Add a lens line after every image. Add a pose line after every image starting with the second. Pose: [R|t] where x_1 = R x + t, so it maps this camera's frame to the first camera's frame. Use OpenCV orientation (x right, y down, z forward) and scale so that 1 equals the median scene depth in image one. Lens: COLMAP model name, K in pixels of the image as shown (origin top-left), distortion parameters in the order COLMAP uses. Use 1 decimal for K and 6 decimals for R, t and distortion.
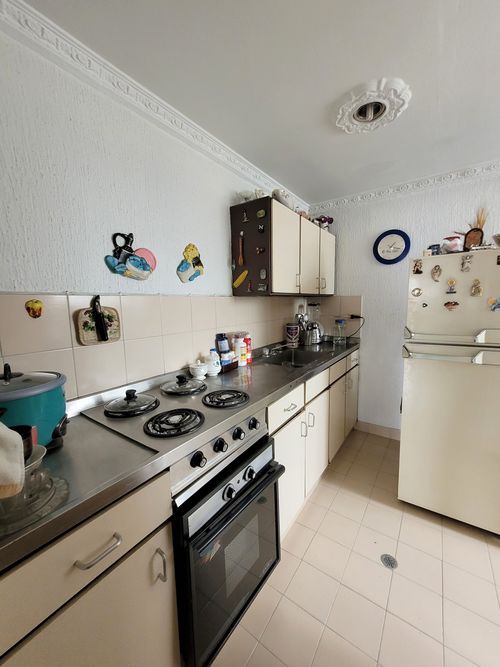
lens RADIAL K [[261.7, 0, 248.4], [0, 261.7, 335.9], [0, 0, 1]] dist [-0.002177, 0.000004]
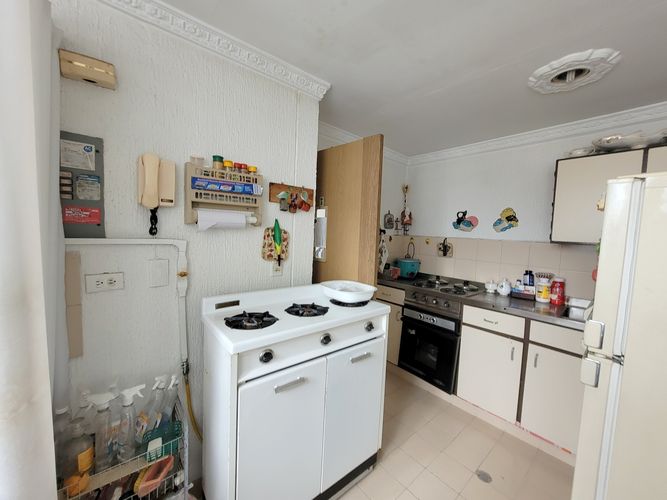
lens RADIAL K [[261.7, 0, 335.6], [0, 261.7, 246.7], [0, 0, 1]] dist [-0.002177, 0.000004]
pose [[-0.242601, 0.077654, -0.967013, 1.701158], [-0.146866, 0.982363, 0.115732, -0.166263], [0.958945, 0.170098, -0.226918, 0.443588]]
